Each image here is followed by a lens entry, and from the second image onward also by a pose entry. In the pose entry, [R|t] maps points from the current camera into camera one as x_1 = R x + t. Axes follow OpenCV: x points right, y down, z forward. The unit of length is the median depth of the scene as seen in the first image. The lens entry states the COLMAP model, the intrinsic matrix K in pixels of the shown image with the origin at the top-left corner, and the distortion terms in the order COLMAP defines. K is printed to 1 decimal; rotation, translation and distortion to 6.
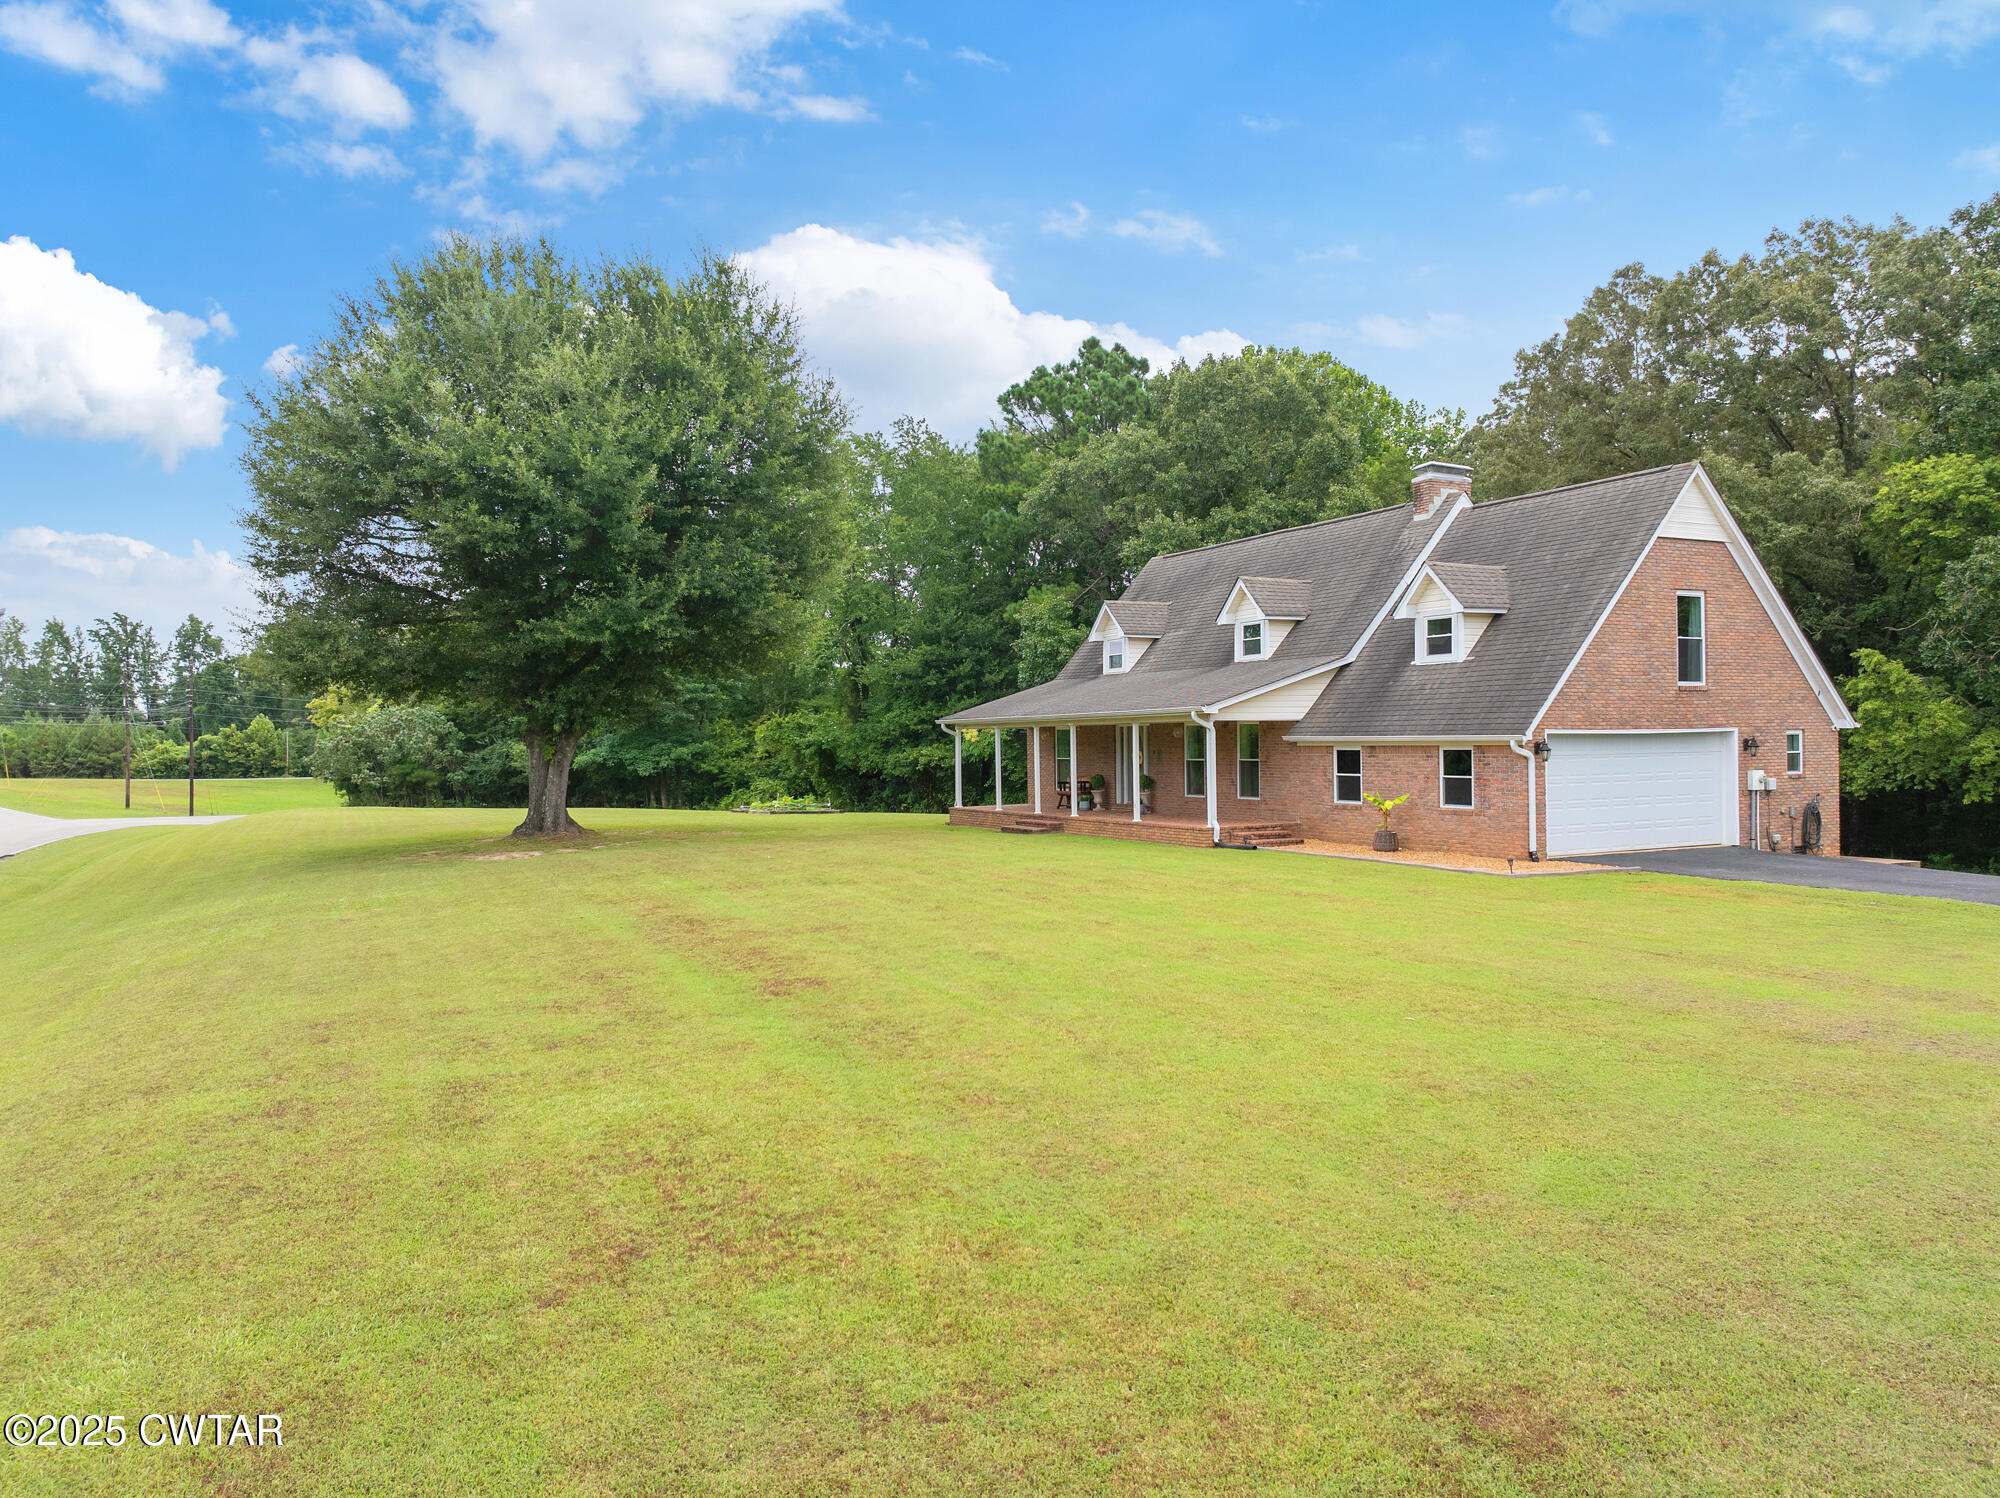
lens RADIAL K [[1399.0, 0, 1008.8], [0, 1399.0, 749.8], [0, 0, 1]] dist [-0.016694, -0.004678]
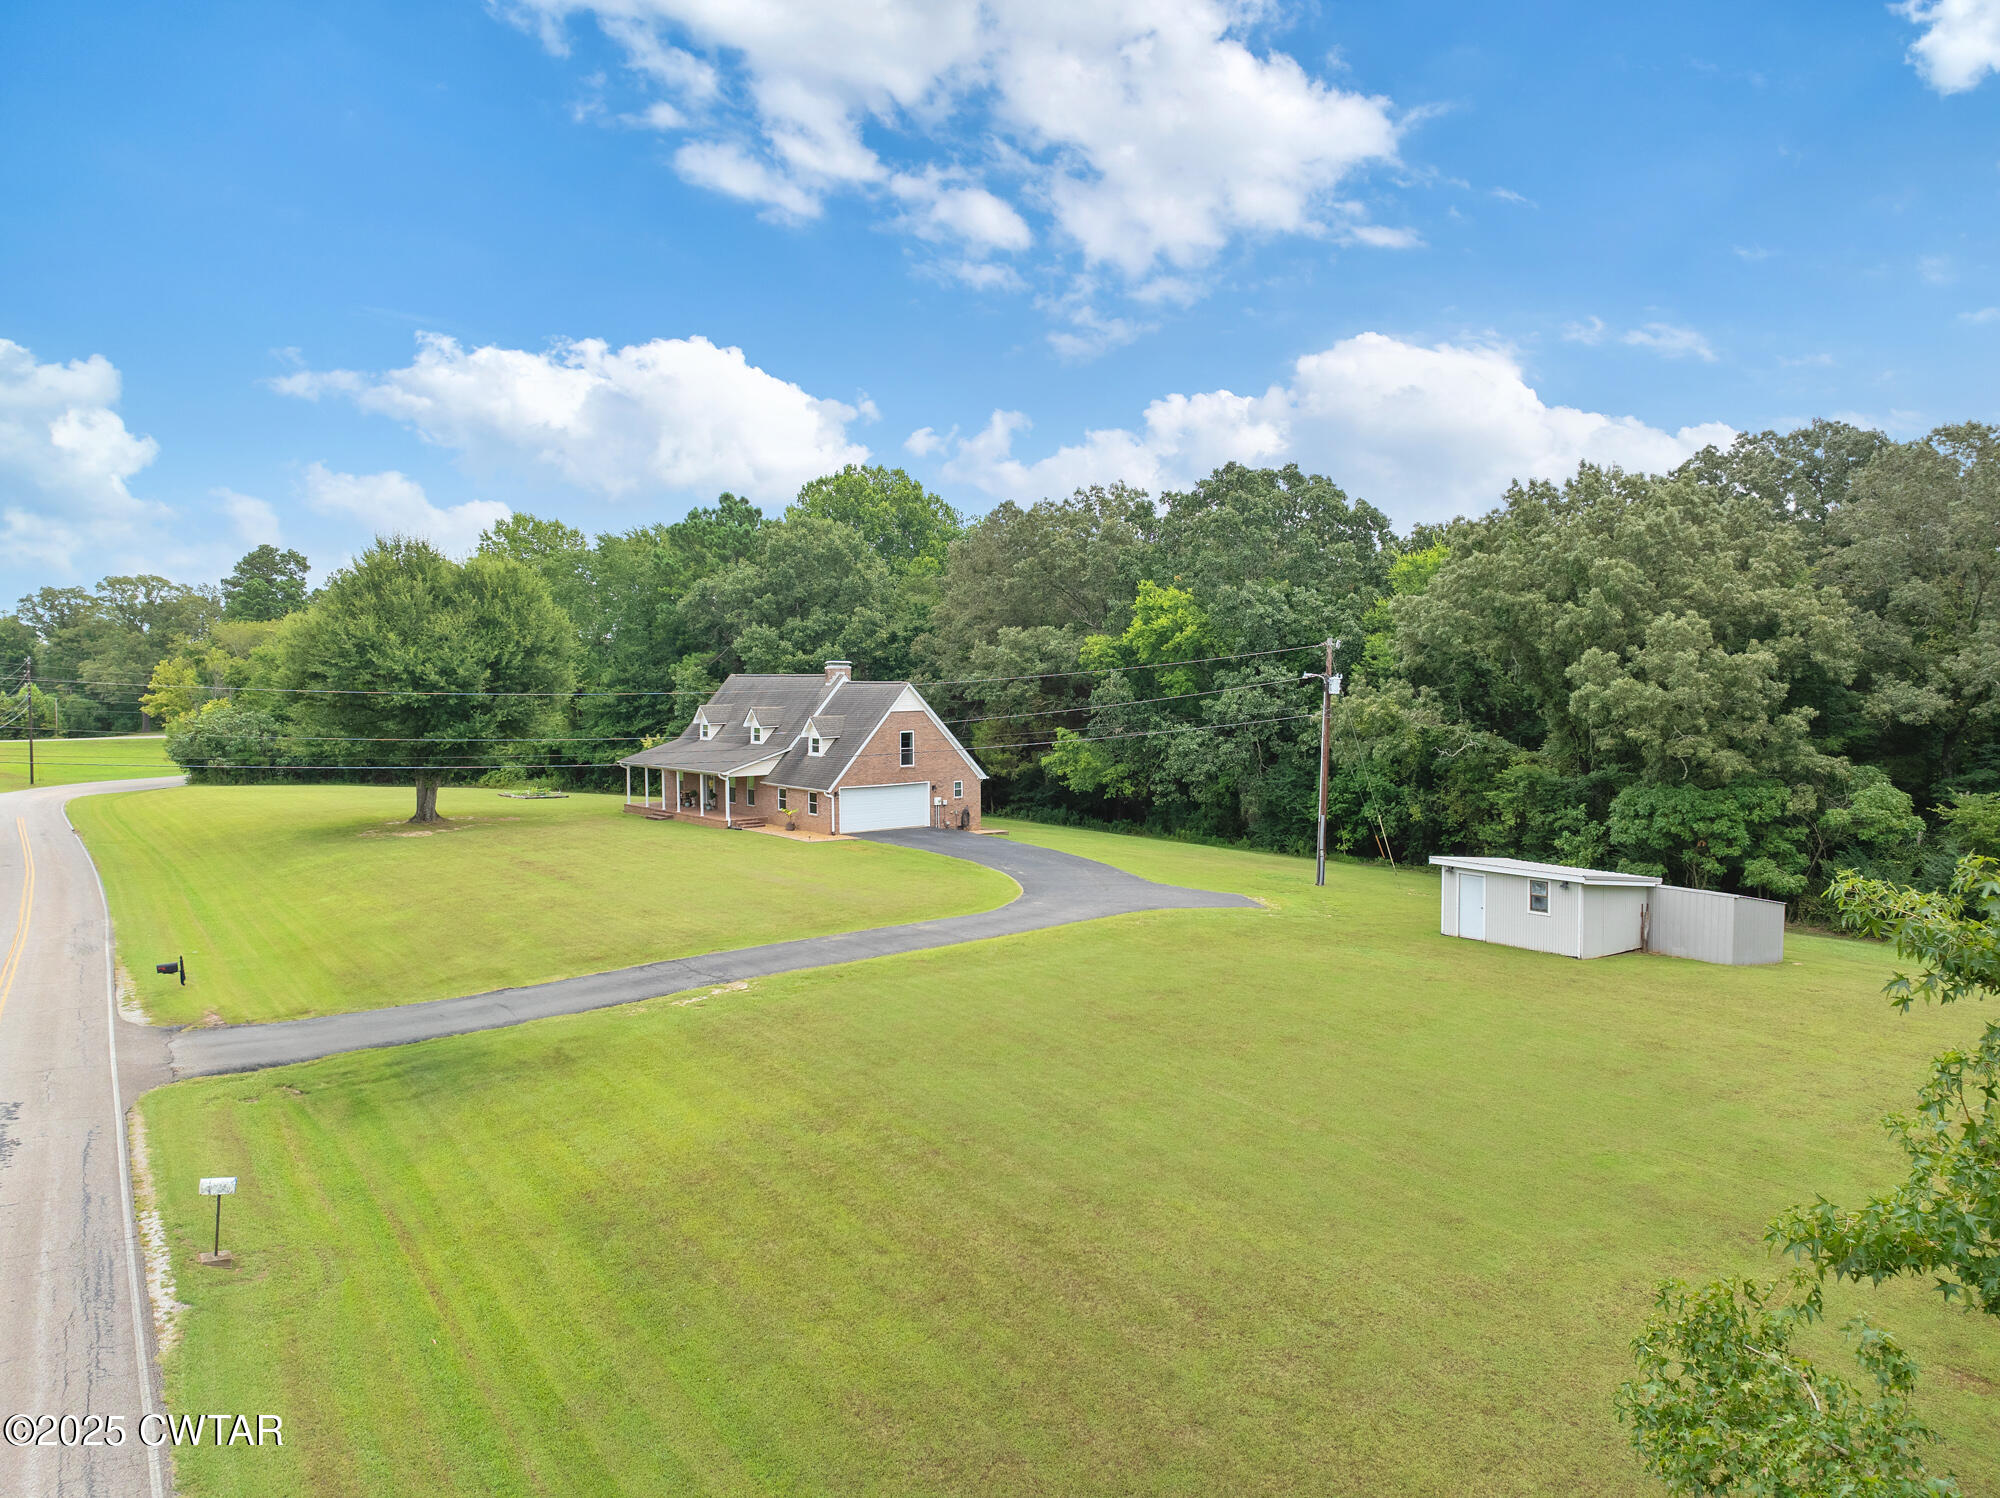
lens RADIAL K [[1399.0, 0, 1005.3], [0, 1399.0, 748.6], [0, 0, 1]] dist [-0.016694, -0.004678]
pose [[0.981248, -0.000415, 0.192751, 0.139891], [-0.009149, 0.998770, 0.048722, -0.181844], [-0.192534, -0.049572, 0.980037, -1.401134]]
